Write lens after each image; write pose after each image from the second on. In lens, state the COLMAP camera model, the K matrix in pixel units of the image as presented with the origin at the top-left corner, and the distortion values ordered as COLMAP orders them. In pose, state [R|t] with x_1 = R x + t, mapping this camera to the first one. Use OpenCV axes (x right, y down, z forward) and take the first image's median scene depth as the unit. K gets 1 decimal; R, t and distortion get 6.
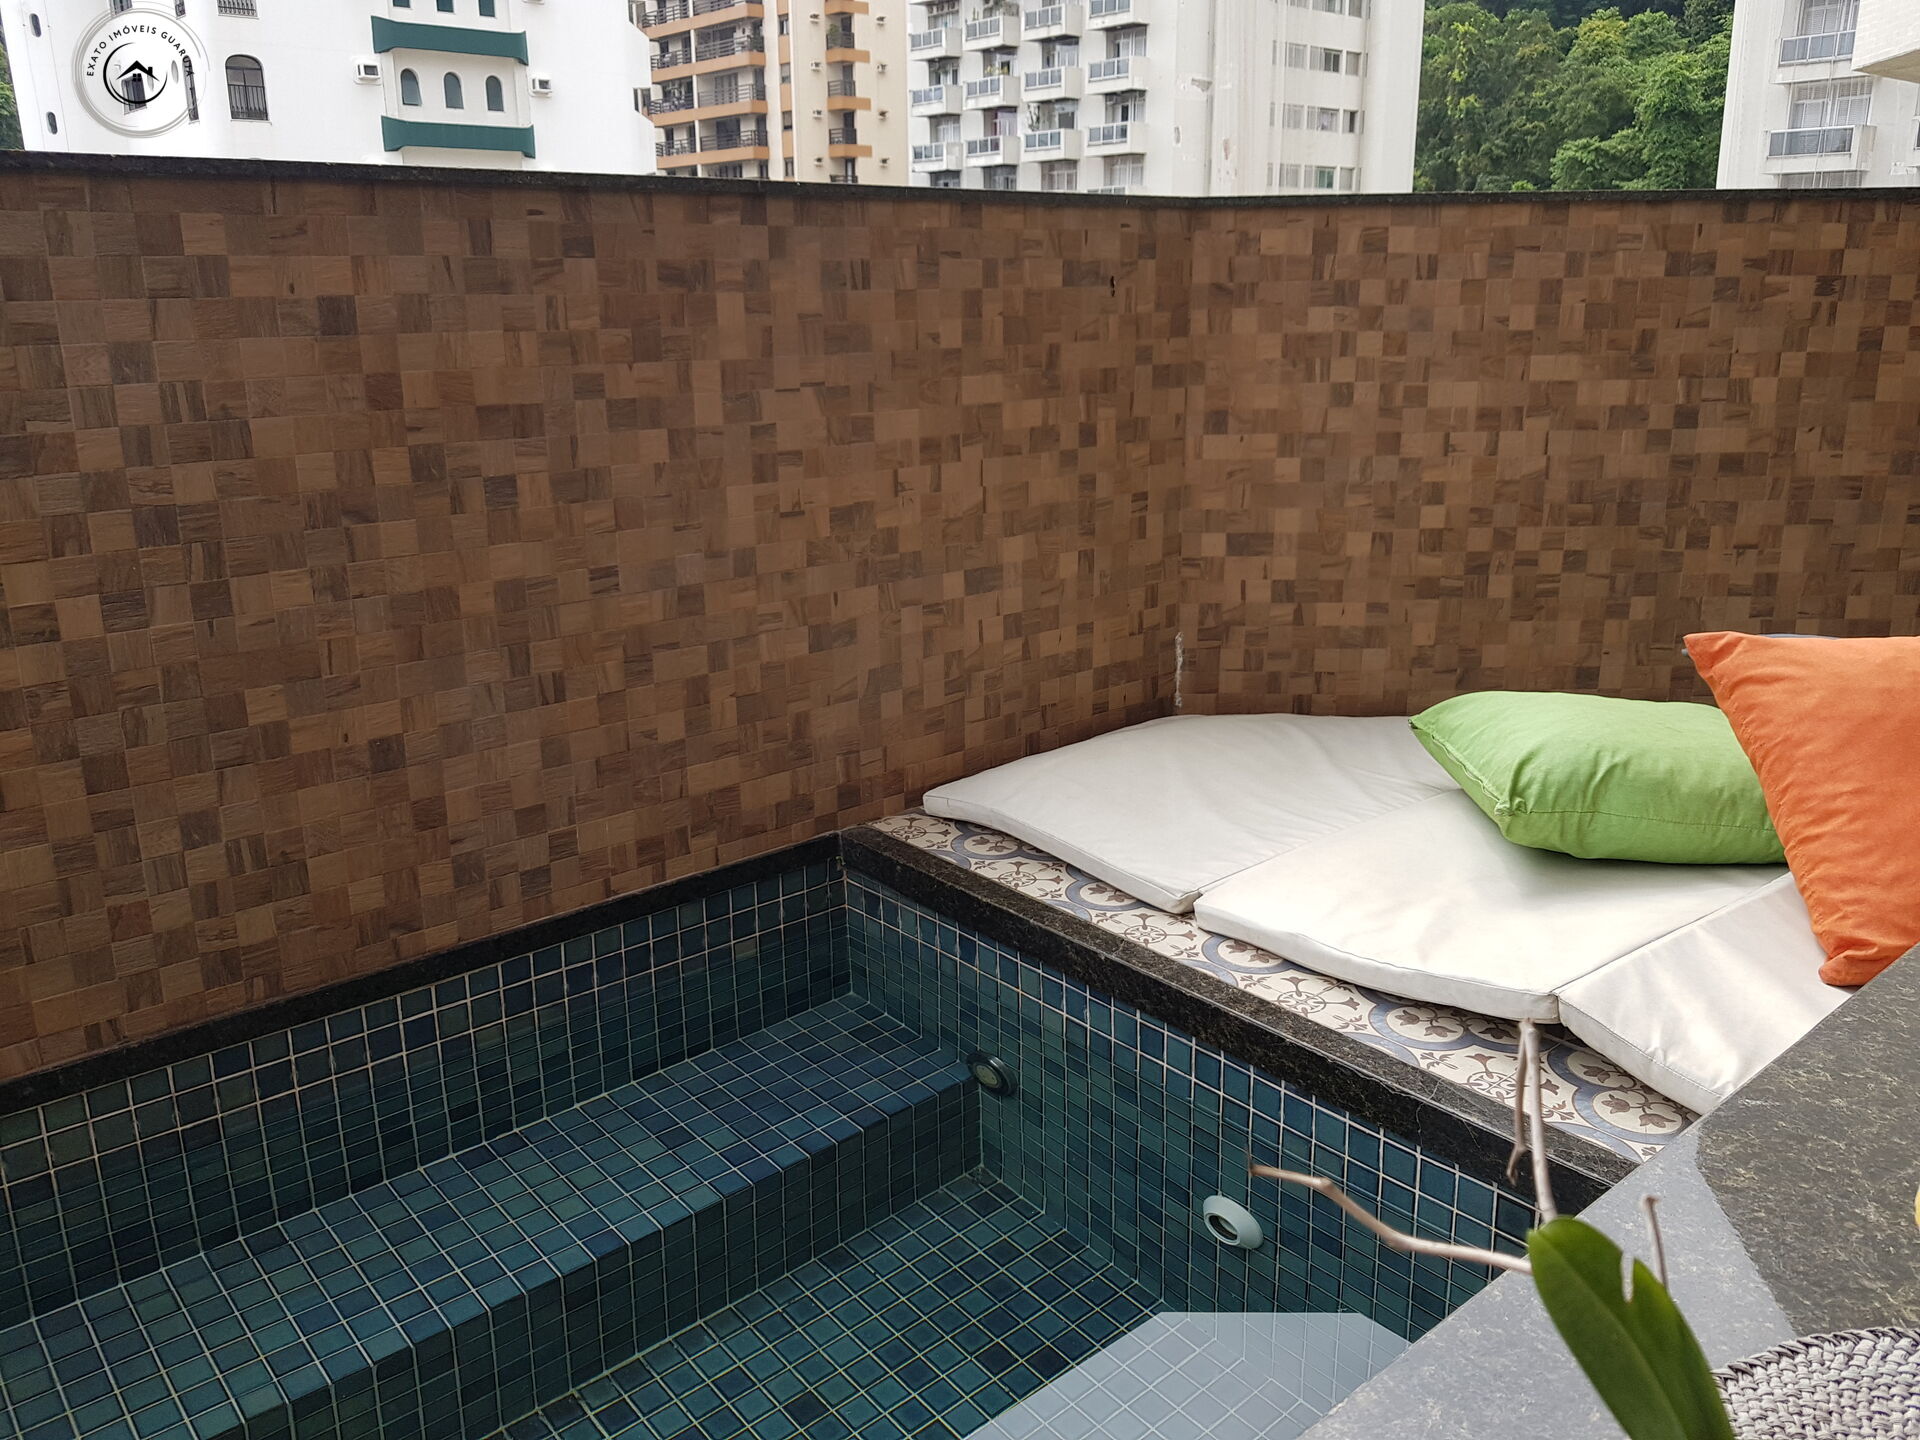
lens RADIAL K [[1507.2, 0, 934.3], [0, 1507.2, 691.6], [0, 0, 1]] dist [0.073396, -0.115988]
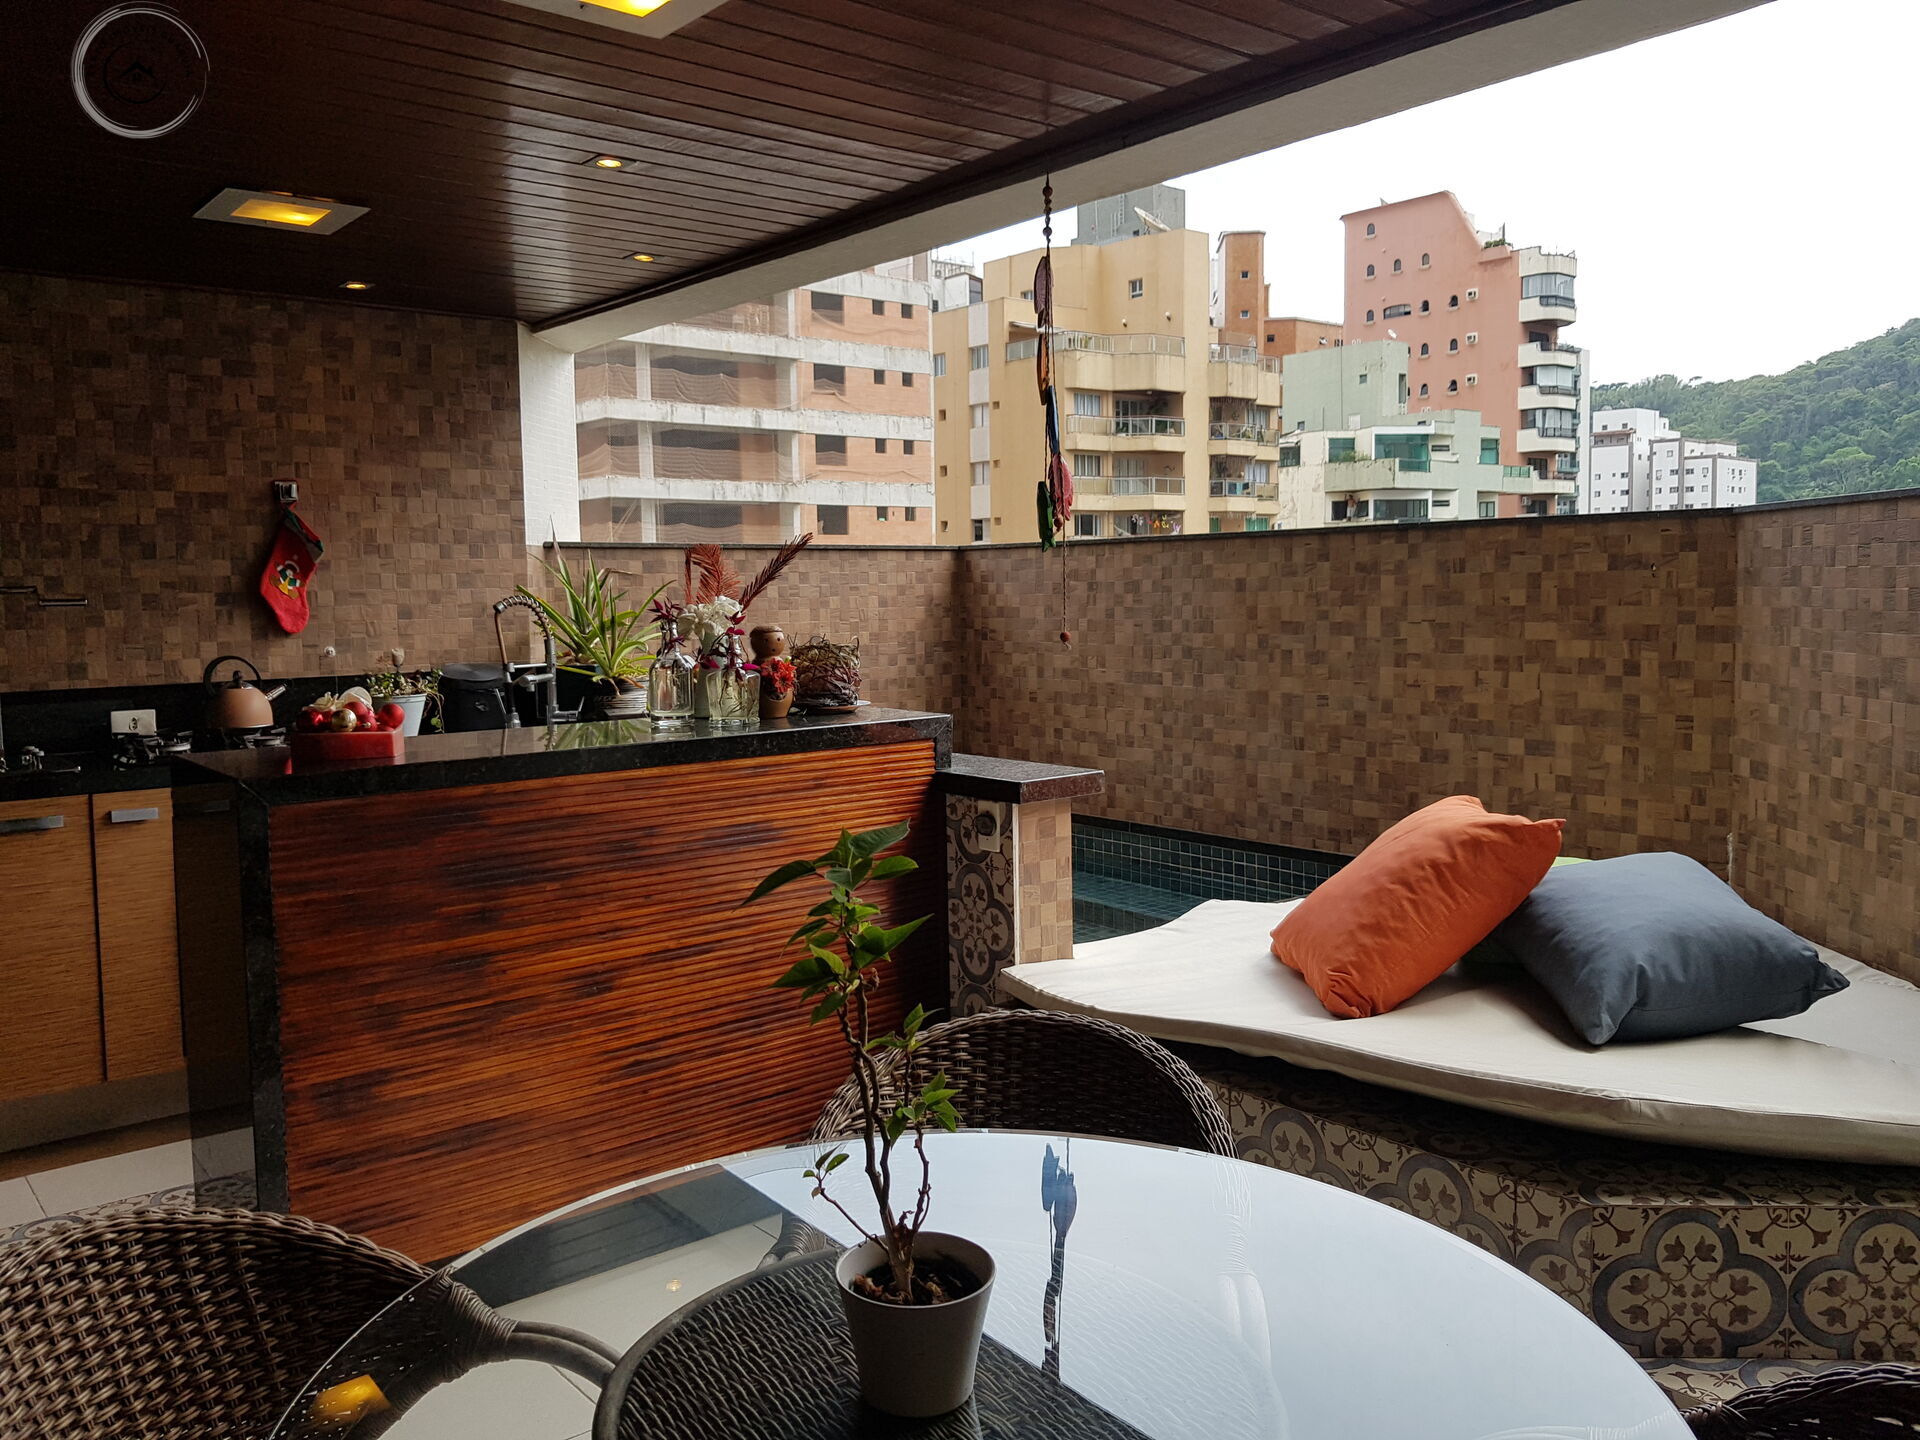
lens RADIAL K [[1507.2, 0, 902.2], [0, 1507.2, 688.7], [0, 0, 1]] dist [0.073396, -0.115988]
pose [[-0.046954, 0.082793, -0.995460, 1.915813], [-0.242609, 0.965774, 0.091768, -0.137089], [0.968987, 0.245816, -0.025261, 0.428610]]
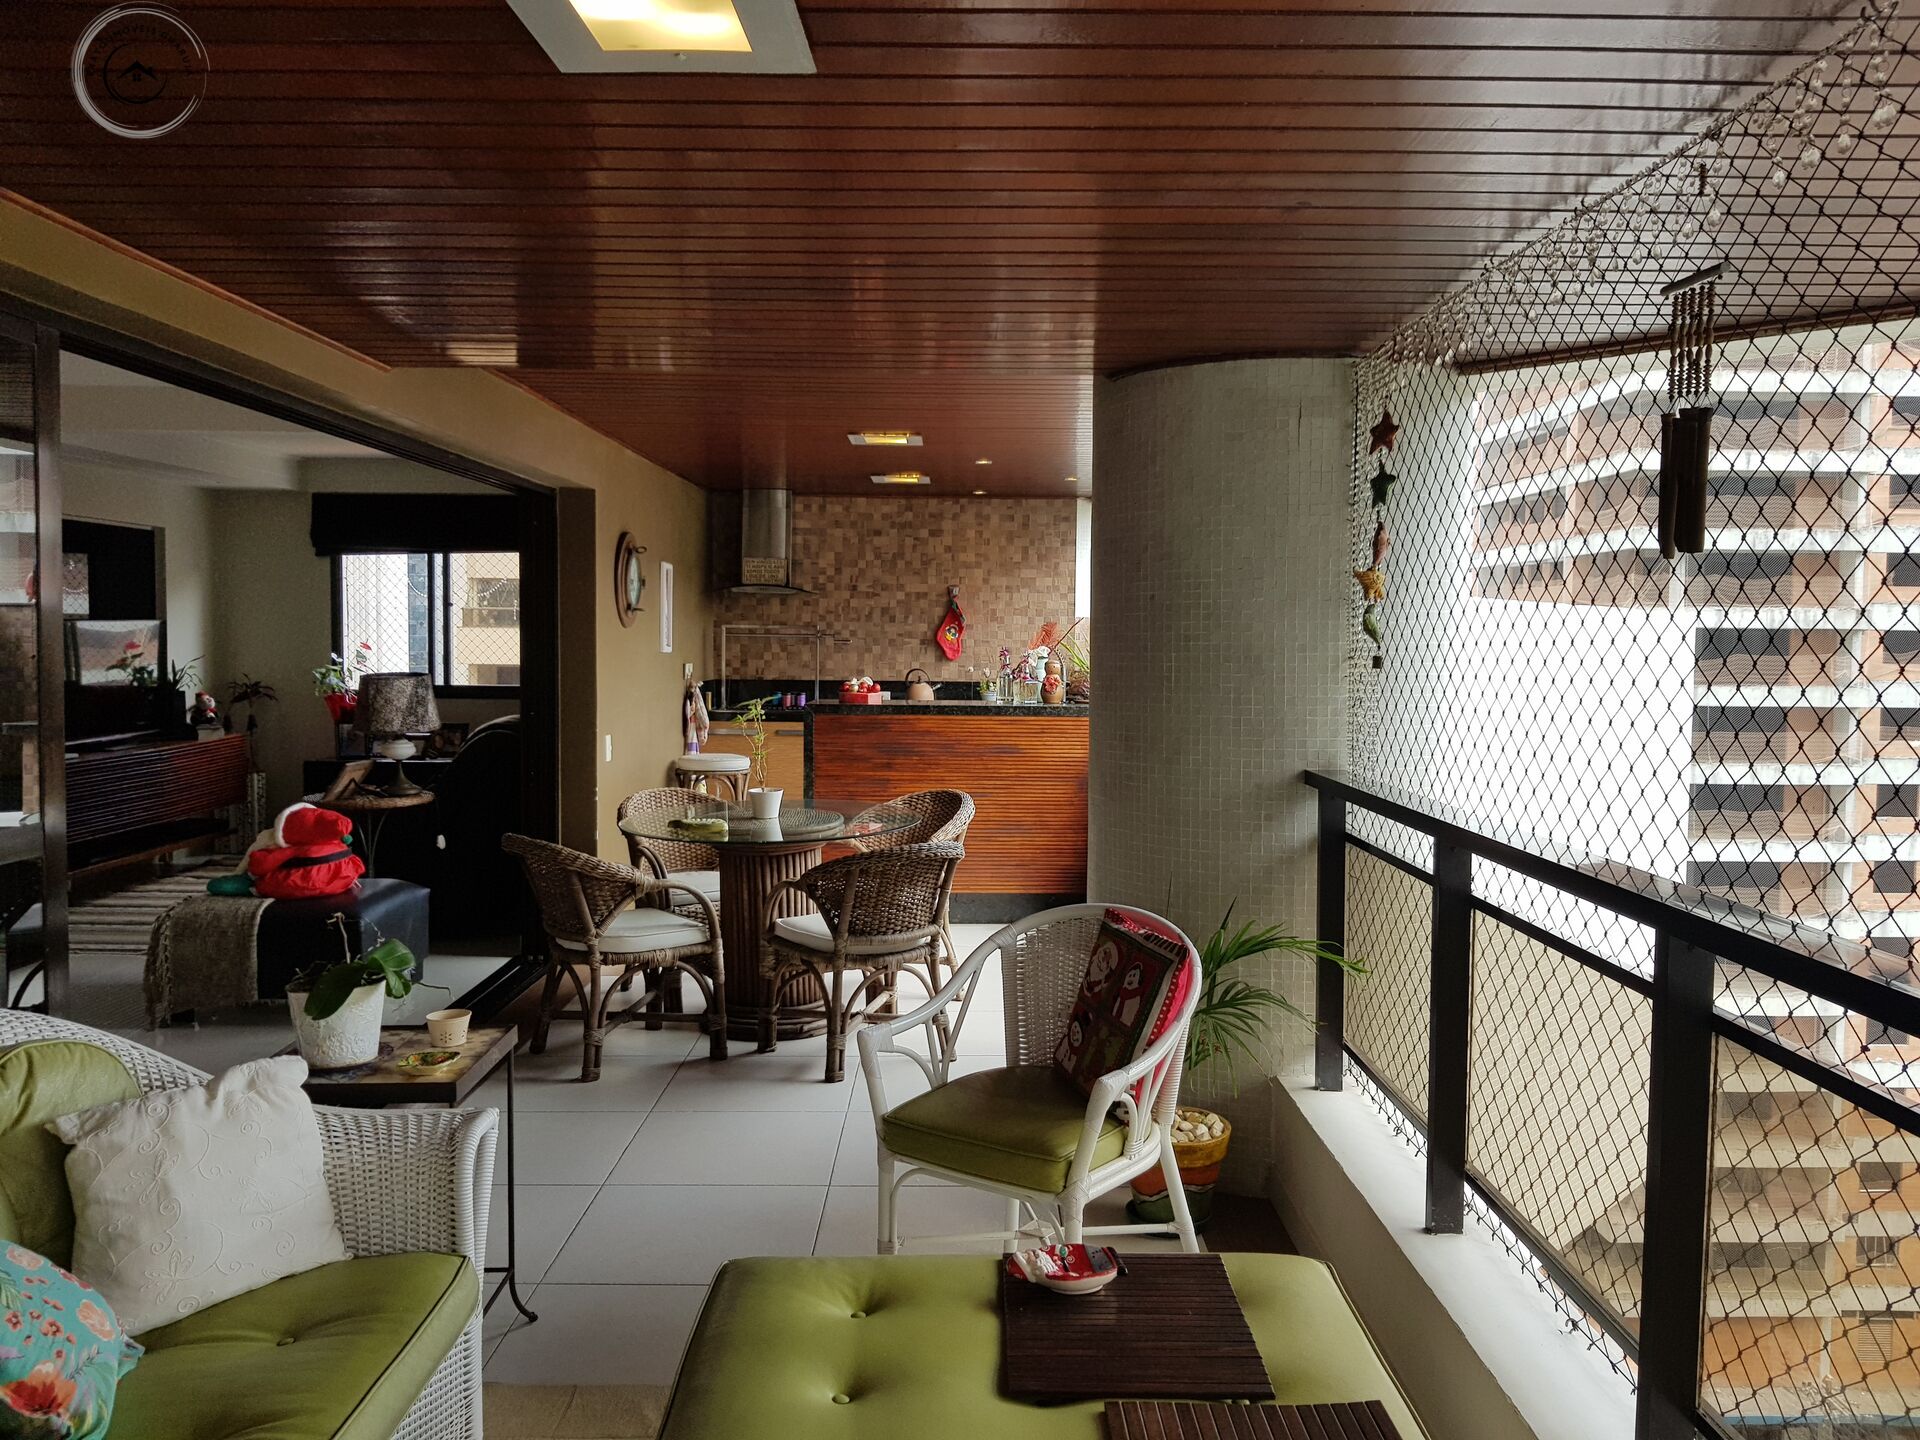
lens RADIAL K [[1507.2, 0, 952.4], [0, 1507.2, 722.5], [0, 0, 1]] dist [0.073396, -0.115988]
pose [[-0.659193, 0.050621, -0.750268, 3.008786], [-0.196840, 0.951327, 0.237132, -0.625705], [0.725754, 0.303999, -0.617144, 2.120746]]
